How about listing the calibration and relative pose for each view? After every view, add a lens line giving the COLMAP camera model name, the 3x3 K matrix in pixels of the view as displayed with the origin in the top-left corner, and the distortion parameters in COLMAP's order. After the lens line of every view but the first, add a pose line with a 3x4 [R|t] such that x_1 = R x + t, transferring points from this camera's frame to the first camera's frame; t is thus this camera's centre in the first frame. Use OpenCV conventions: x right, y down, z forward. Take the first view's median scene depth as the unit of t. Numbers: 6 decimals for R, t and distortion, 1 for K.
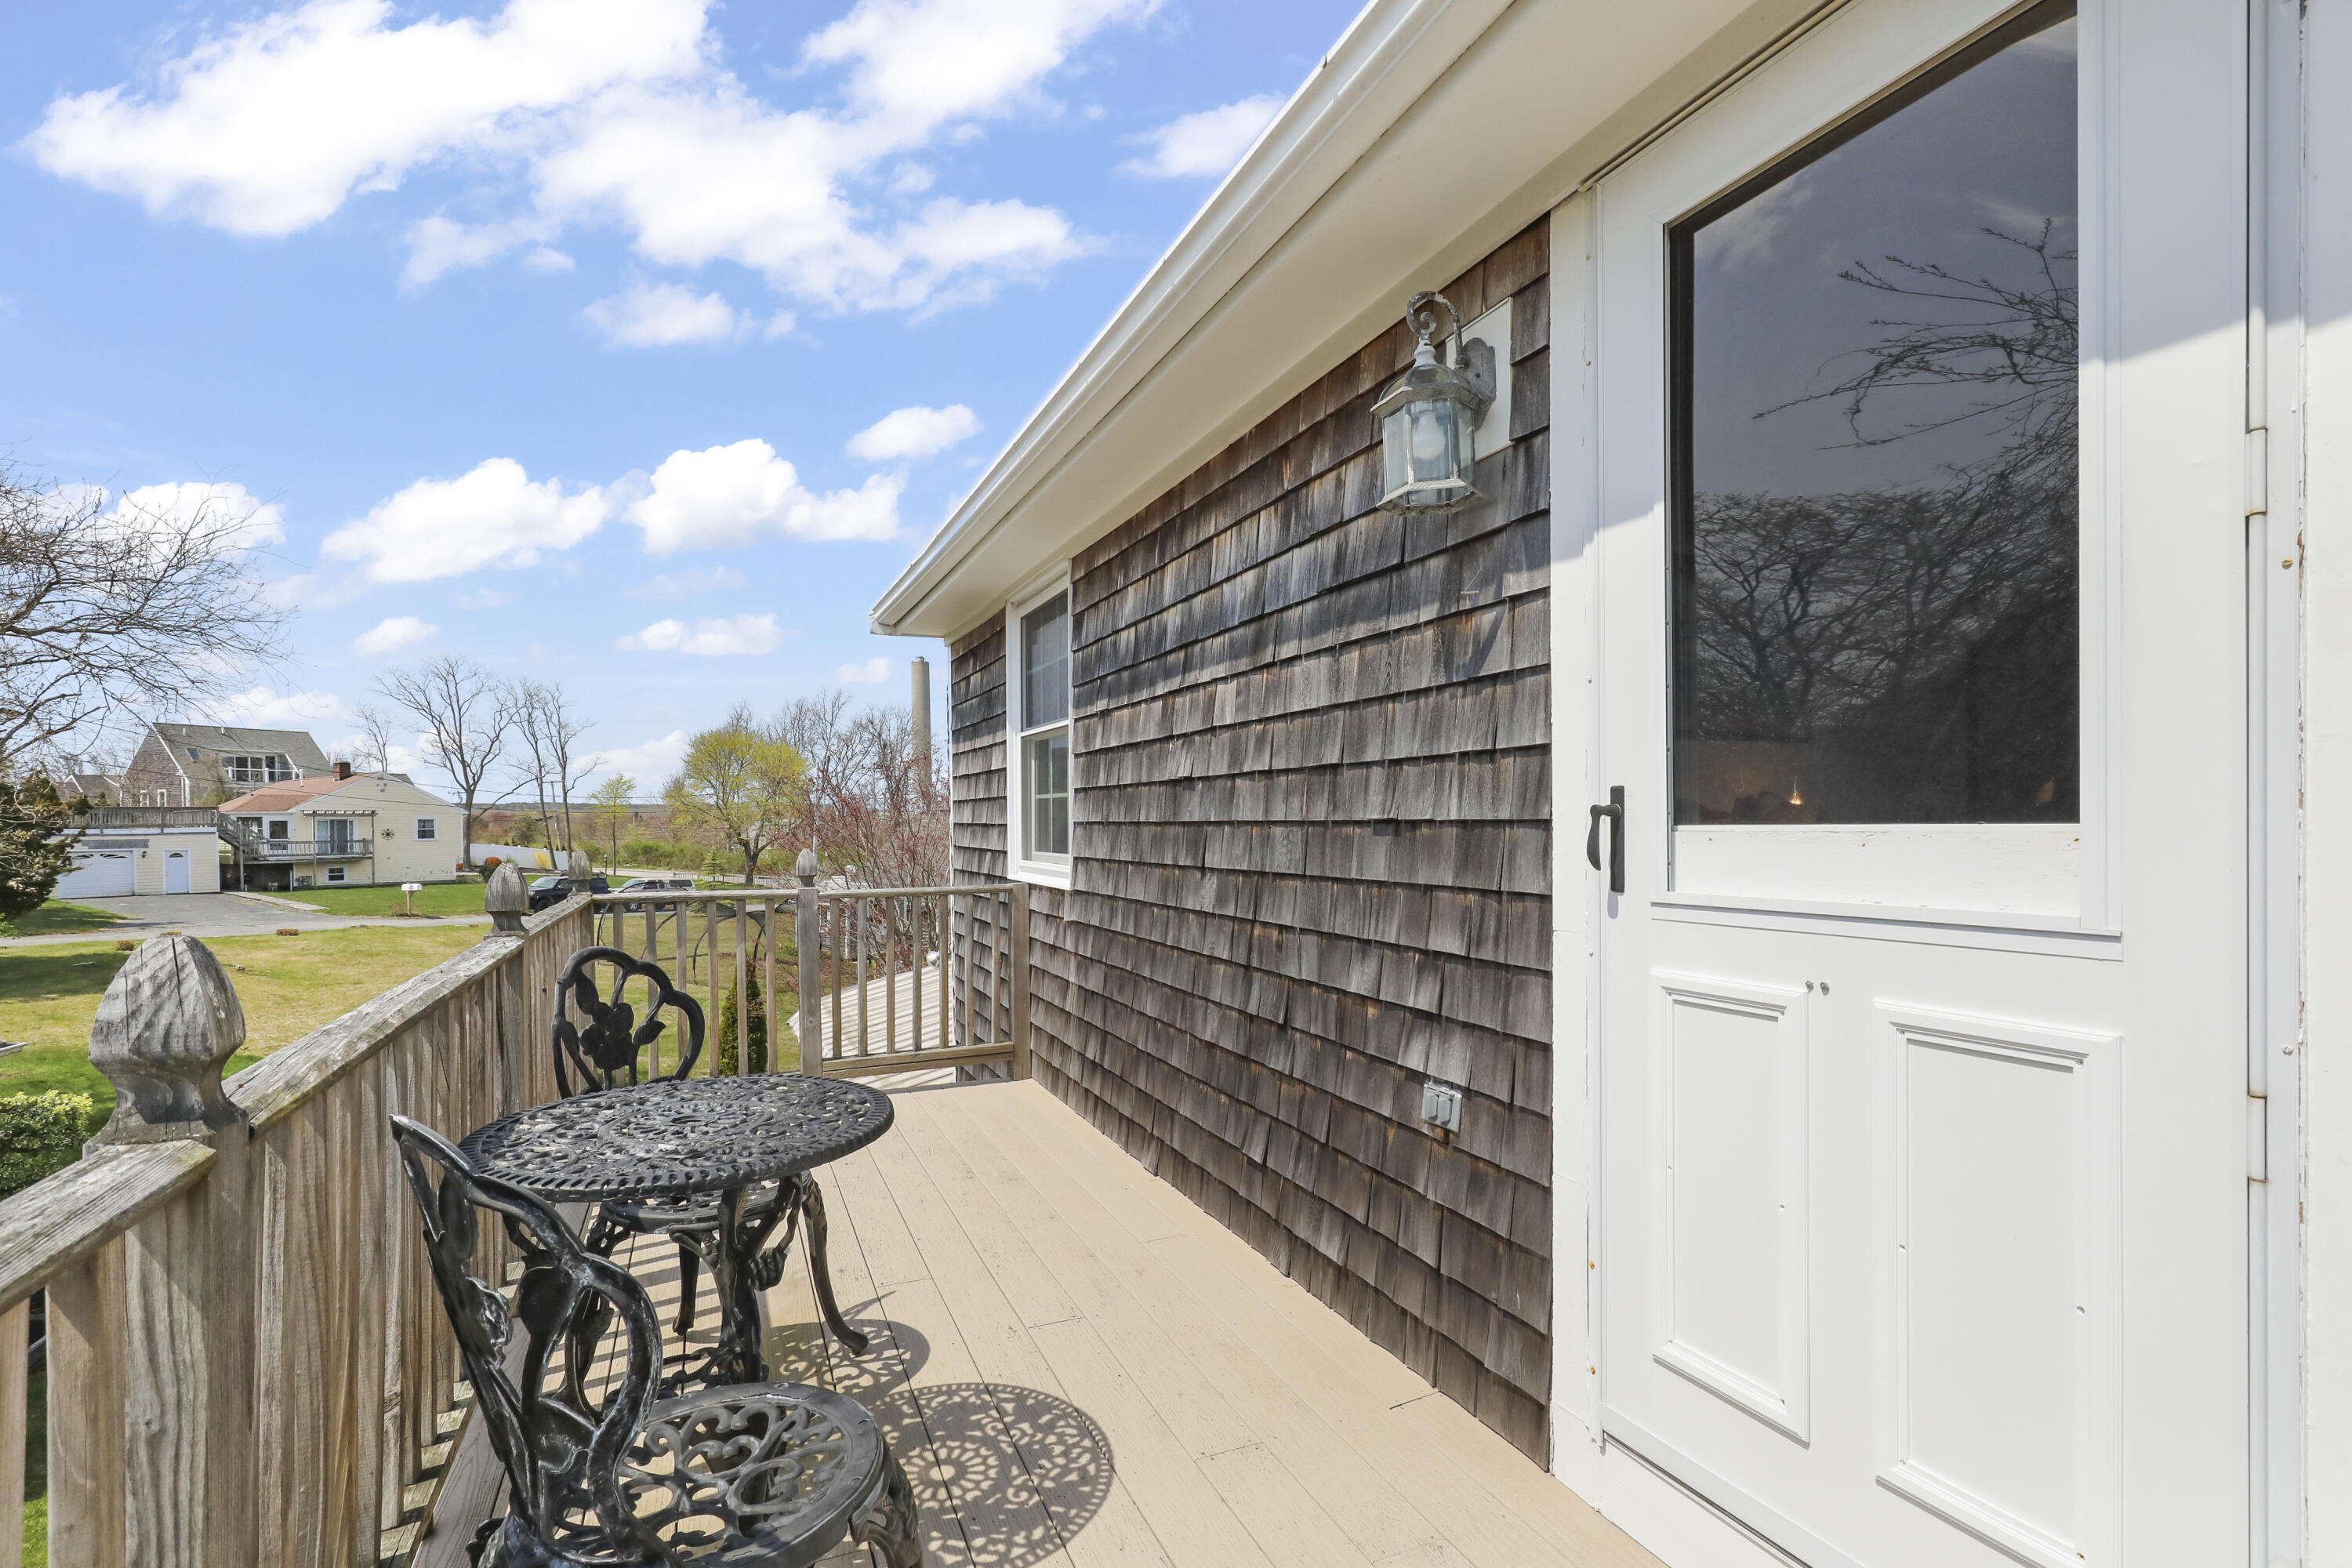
lens RADIAL K [[1060.6, 0, 1173.0], [0, 1060.6, 816.3], [0, 0, 1]] dist [0.000119, -0.001590]
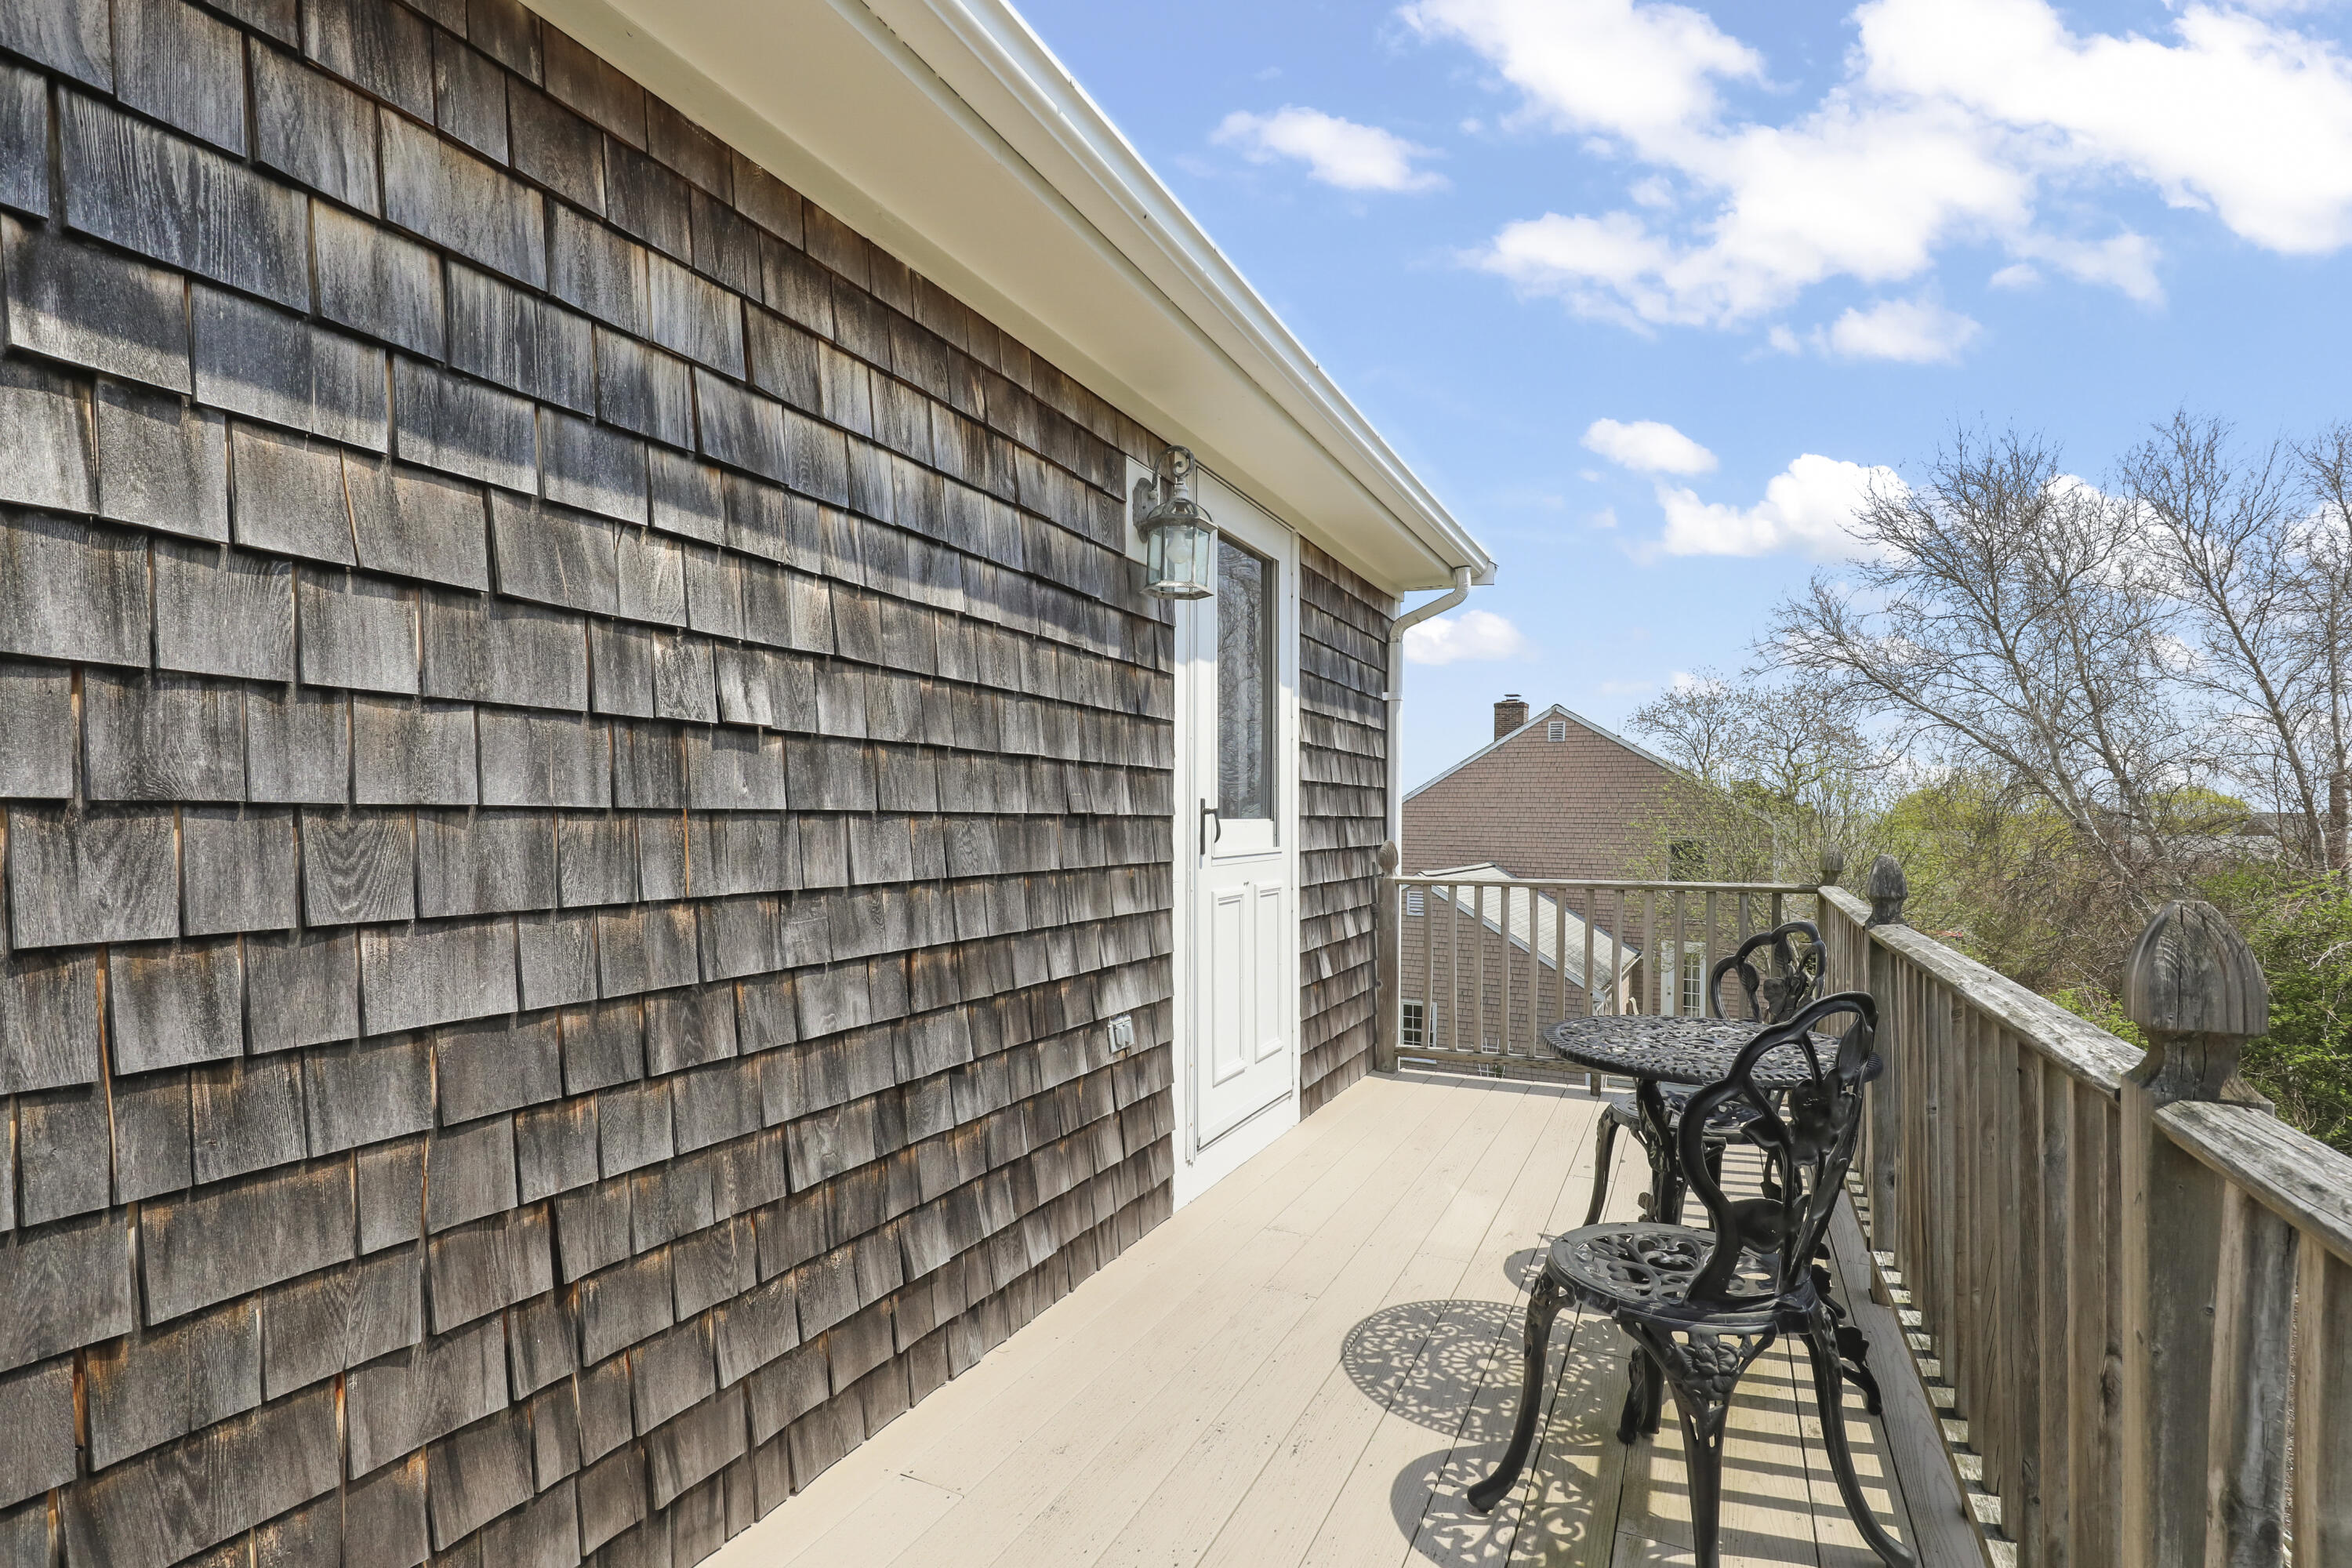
lens RADIAL K [[1060.6, 0, 1186.9], [0, 1060.6, 823.1], [0, 0, 1]] dist [0.000119, -0.001590]
pose [[-0.638589, 0.006497, 0.769521, -0.811285], [0.001314, 0.999972, -0.007352, 0.023377], [-0.769547, -0.003683, -0.638580, 1.784554]]
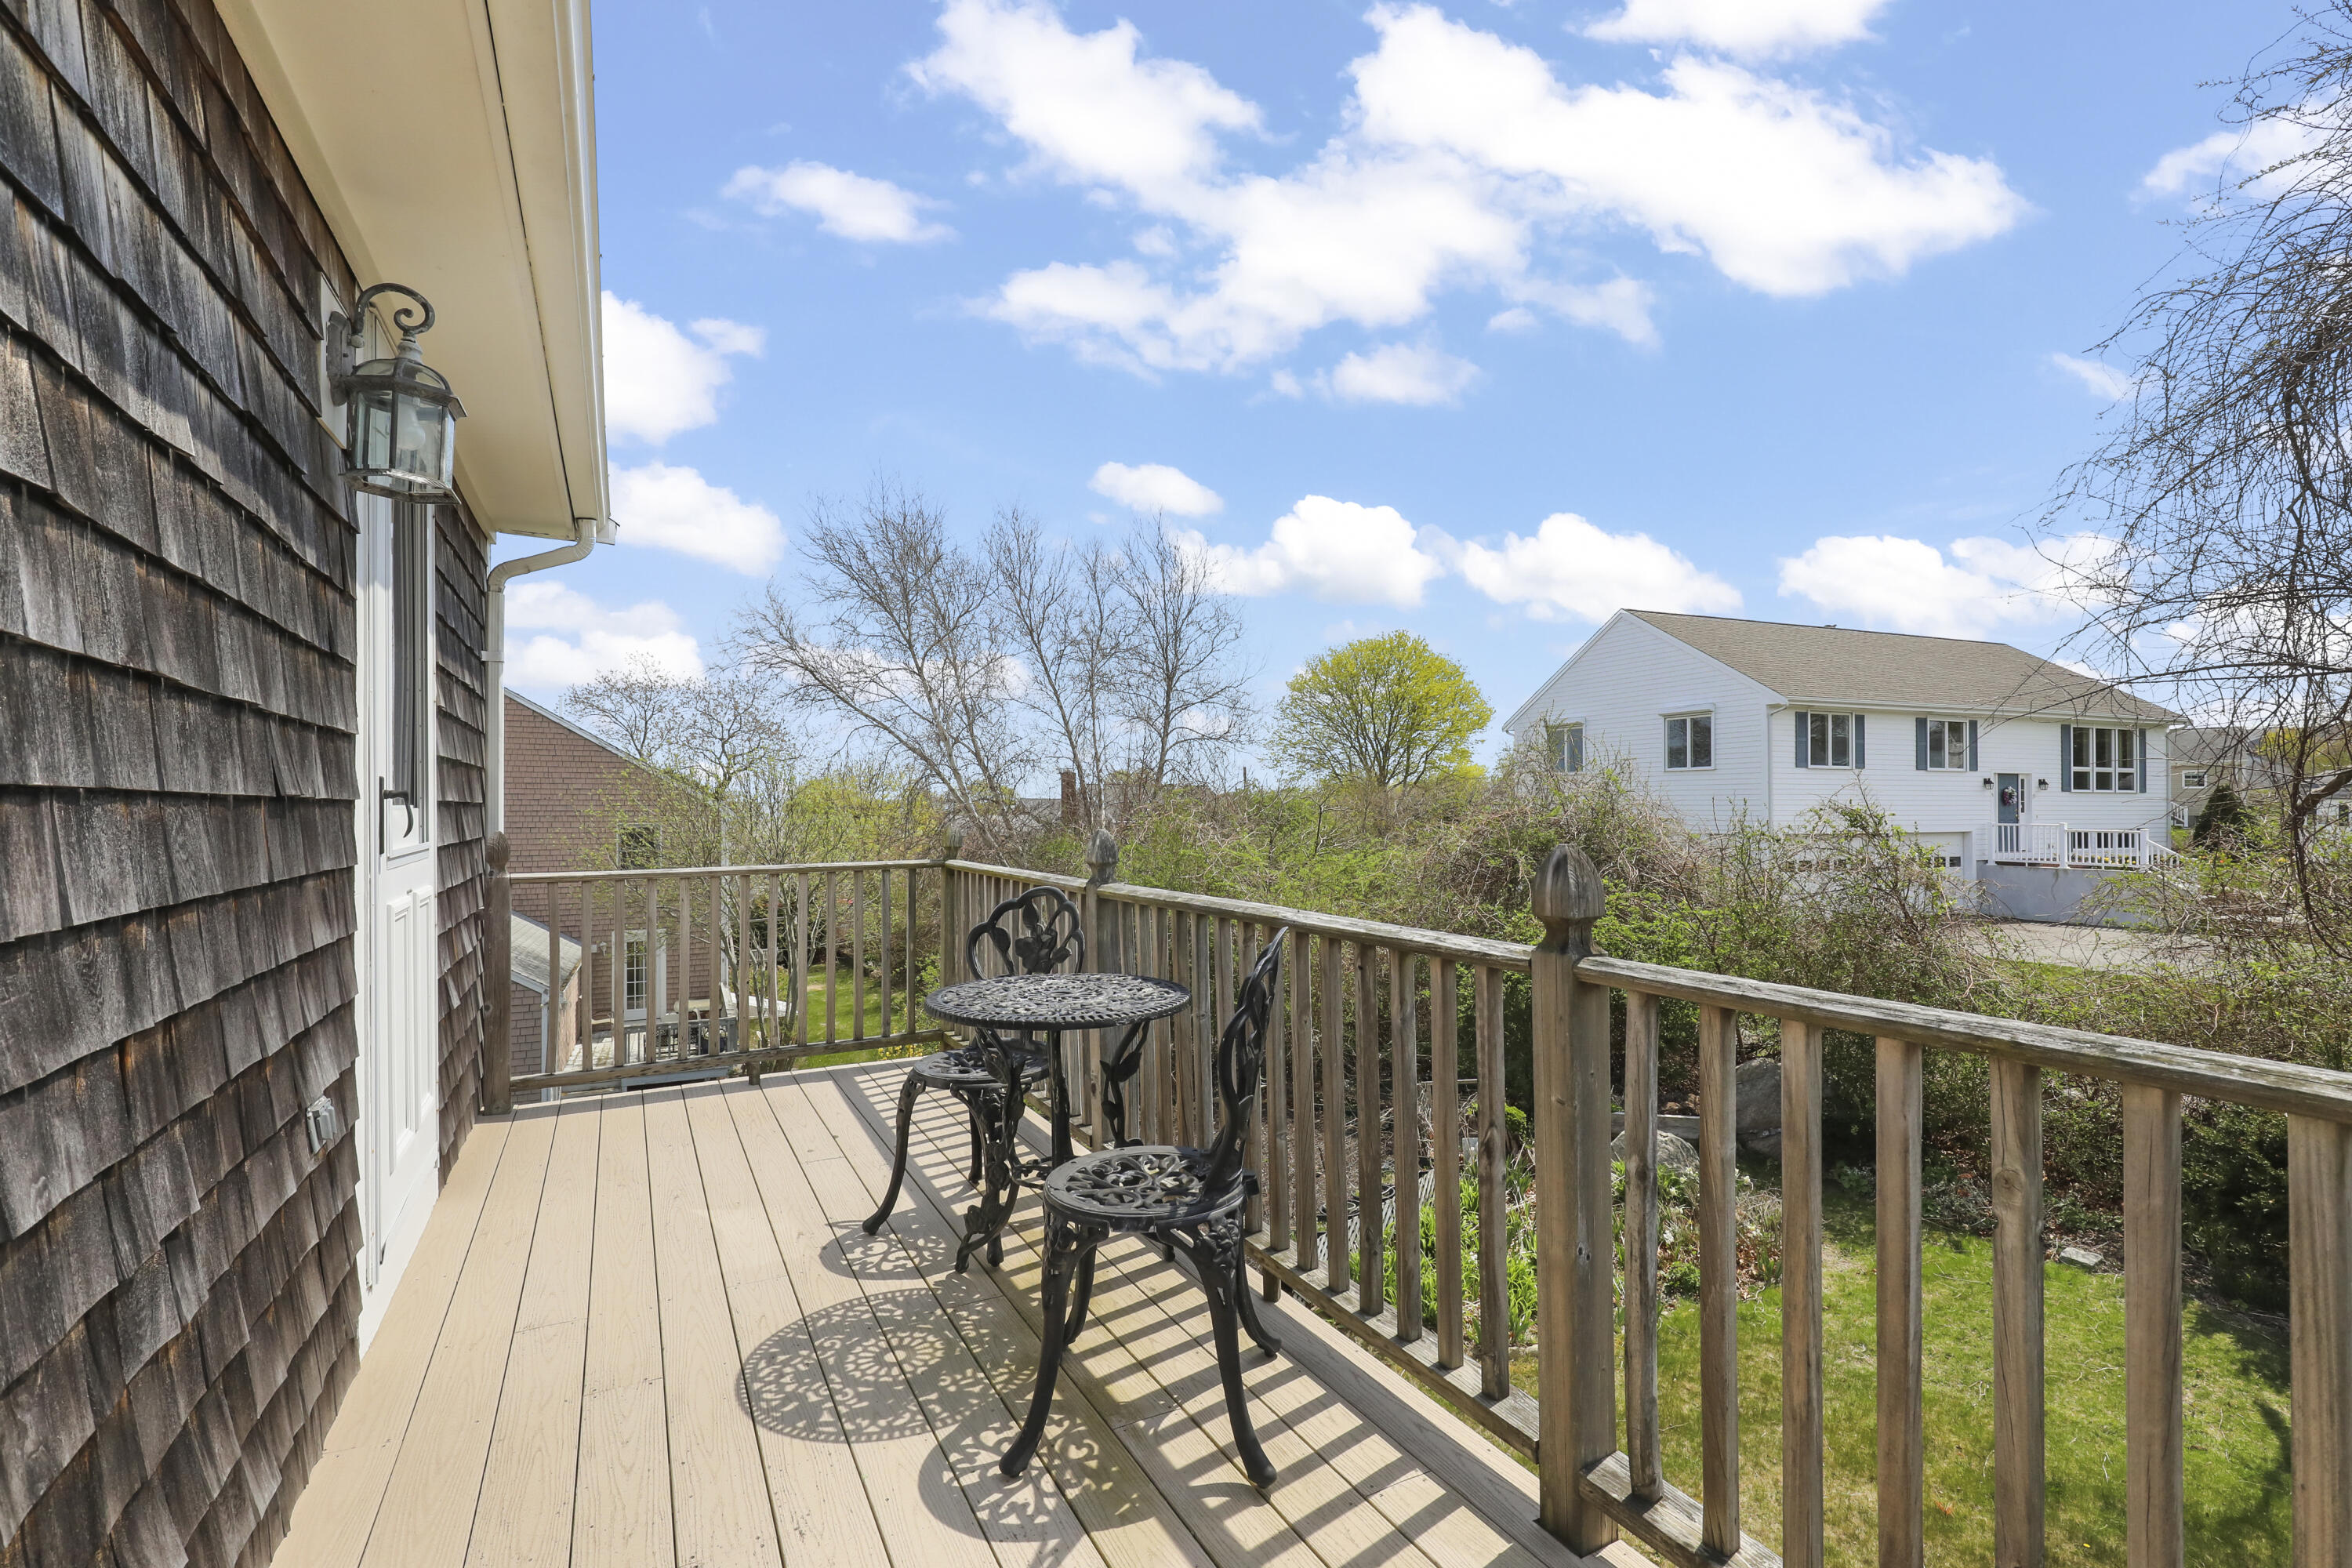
lens RADIAL K [[1060.6, 0, 1157.8], [0, 1060.6, 796.5], [0, 0, 1]] dist [0.000119, -0.001590]
pose [[-0.998493, 0.016419, -0.052367, -0.402148], [0.017037, 0.999790, -0.011367, 0.023604], [0.052169, -0.012242, -0.998563, 1.932176]]
